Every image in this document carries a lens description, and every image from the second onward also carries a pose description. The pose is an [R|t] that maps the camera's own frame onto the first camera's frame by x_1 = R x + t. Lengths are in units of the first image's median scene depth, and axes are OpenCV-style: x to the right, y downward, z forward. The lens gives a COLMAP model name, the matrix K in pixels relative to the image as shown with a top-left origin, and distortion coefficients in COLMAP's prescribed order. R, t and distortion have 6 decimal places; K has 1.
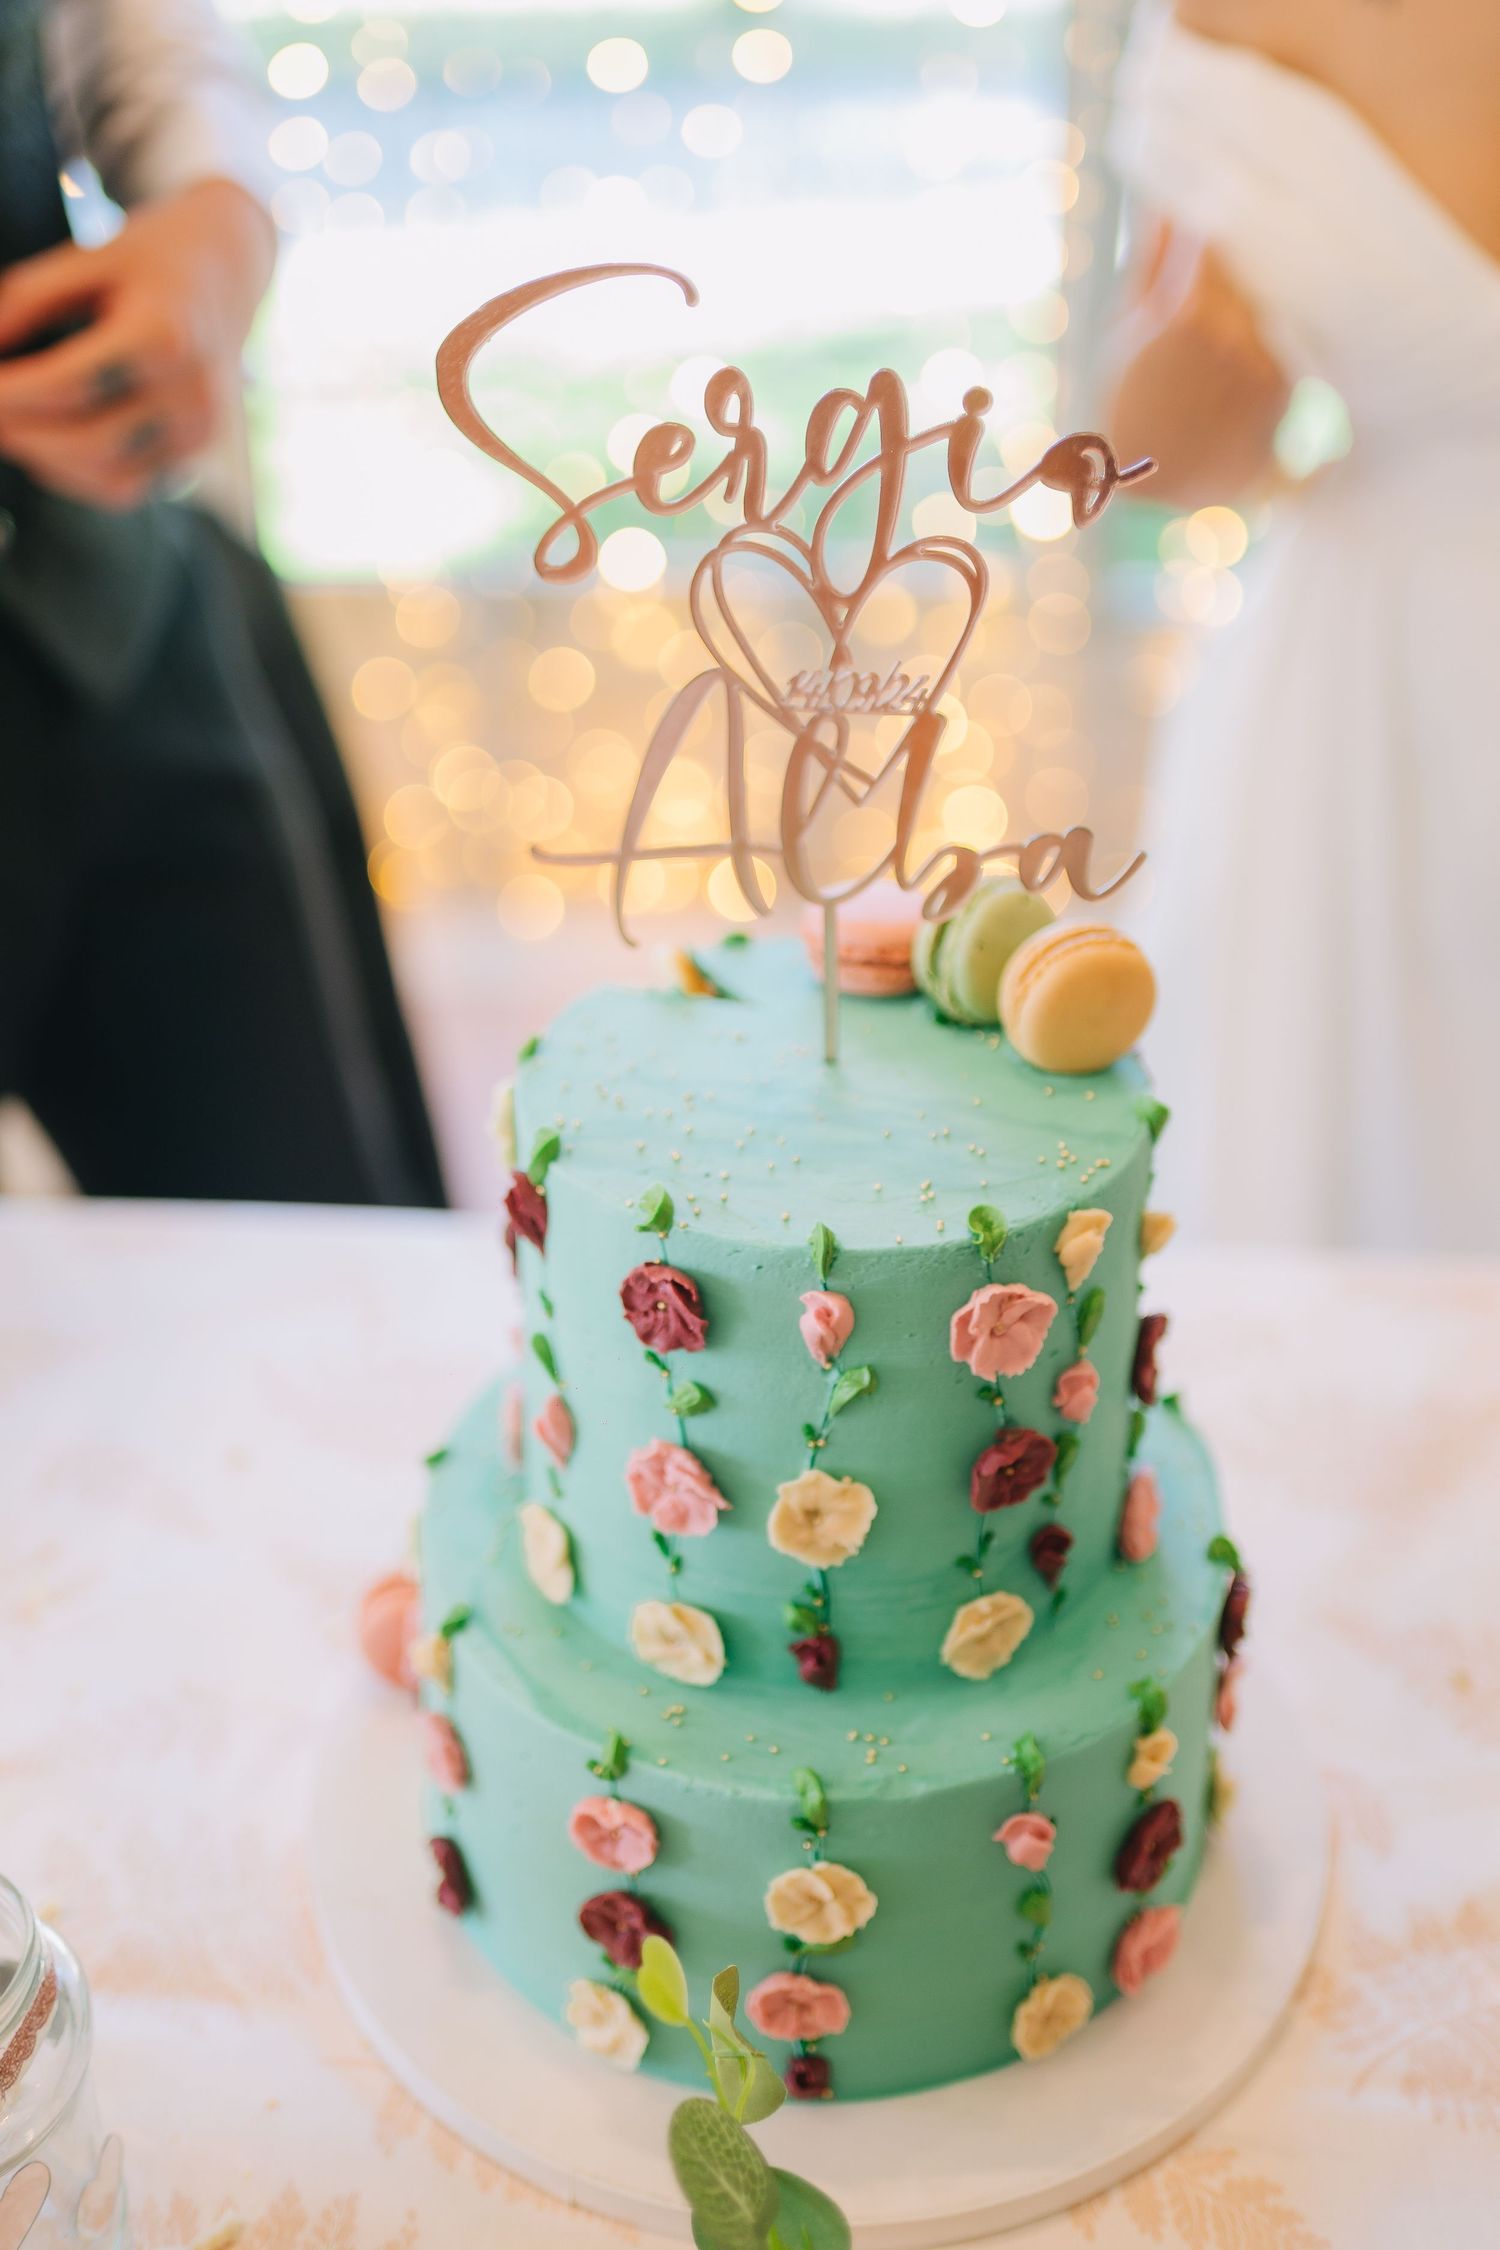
lens RADIAL K [[2346.9, 0, 649.7], [0, 2346.9, 1124.1], [0, 0, 1]] dist [-0.013643, -0.009803]
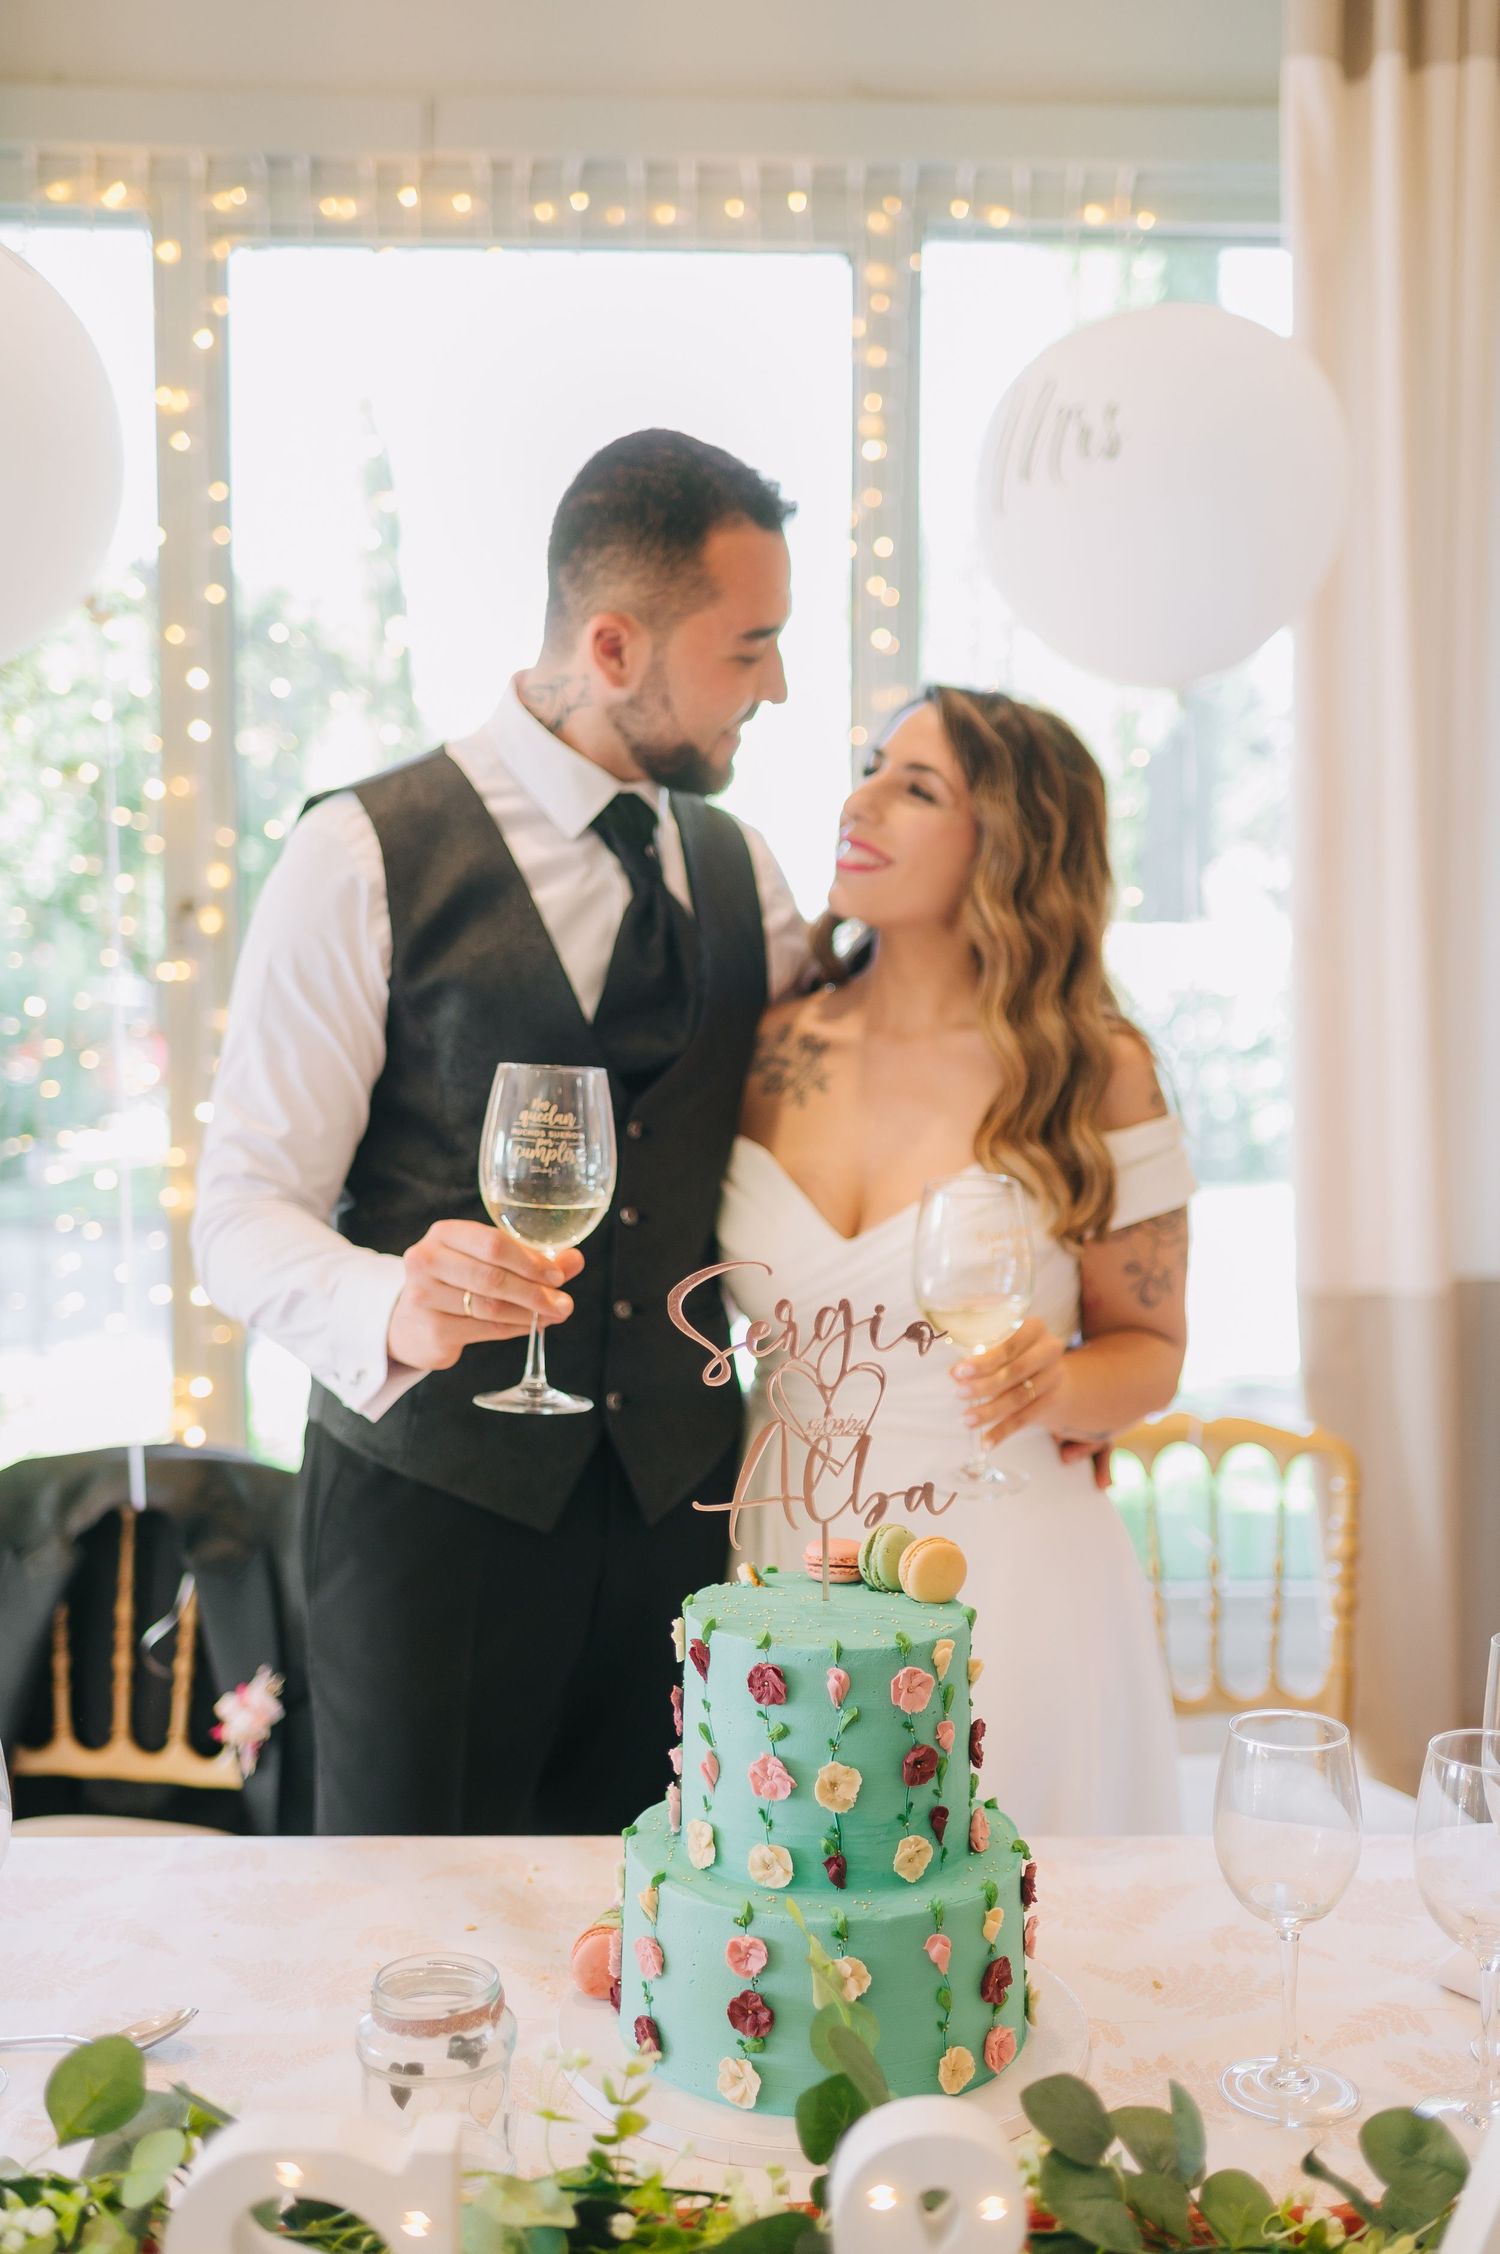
lens RADIAL K [[2819.0, 0, 750.0], [0, 2819.0, 1127.0], [0, 0, 1]] dist [-0.247665, -0.012667]
pose [[0.990240, 0.007752, 0.139157, -0.380864], [0.054412, 0.897717, -0.437199, 0.753993], [-0.128313, 0.440504, 0.888534, -1.608172]]
